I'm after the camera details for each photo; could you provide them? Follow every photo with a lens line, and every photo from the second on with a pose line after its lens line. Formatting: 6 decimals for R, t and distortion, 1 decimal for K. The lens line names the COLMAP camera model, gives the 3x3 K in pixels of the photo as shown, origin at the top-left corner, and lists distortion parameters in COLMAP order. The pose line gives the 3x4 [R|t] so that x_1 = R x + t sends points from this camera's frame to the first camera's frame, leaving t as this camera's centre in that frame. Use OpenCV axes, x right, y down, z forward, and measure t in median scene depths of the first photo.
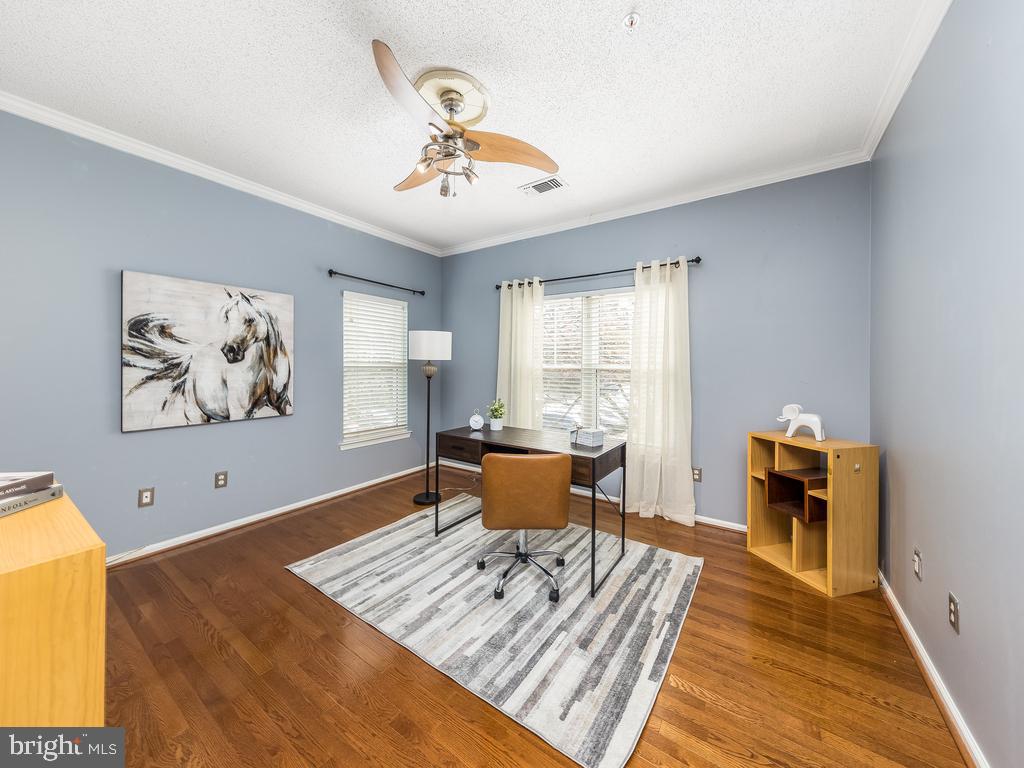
lens RADIAL K [[372.1, 0, 510.8], [0, 372.1, 363.2], [0, 0, 1]] dist [-0.000516, -0.000063]
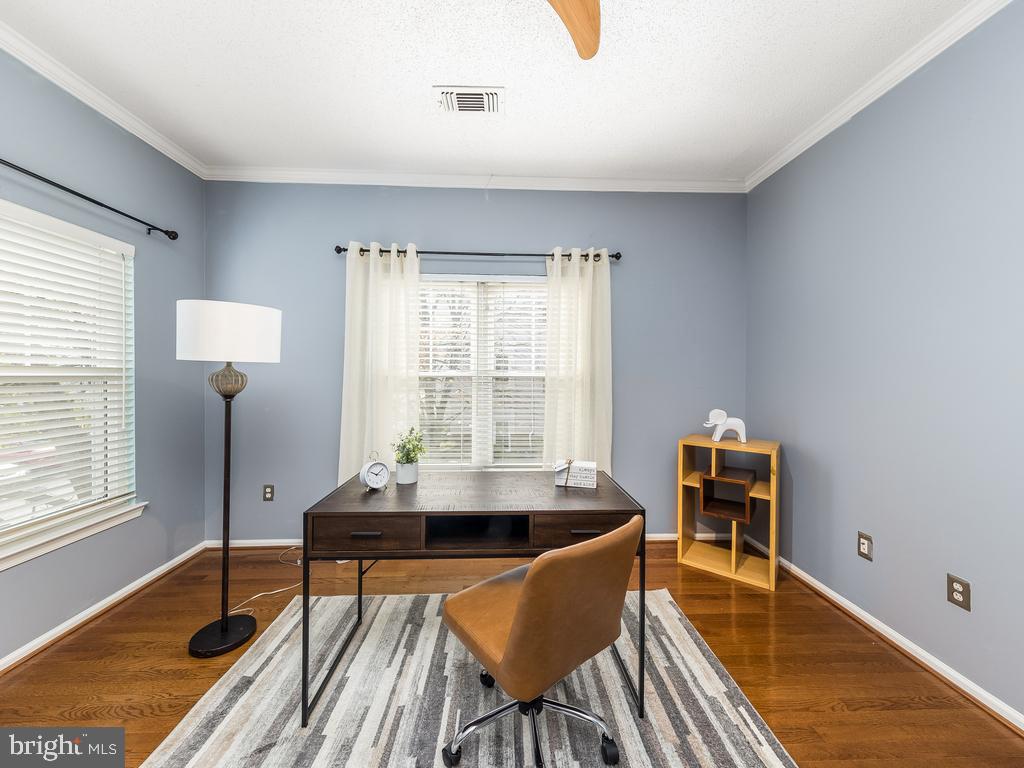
lens RADIAL K [[378.1, 0, 510.0], [0, 378.1, 370.3], [0, 0, 1]] dist [0.004874, -0.000151]
pose [[0.795602, -0.001680, 0.605817, -0.278105], [-0.001655, 0.999986, 0.004946, -0.001503], [-0.605817, -0.004938, 0.795588, 0.432895]]
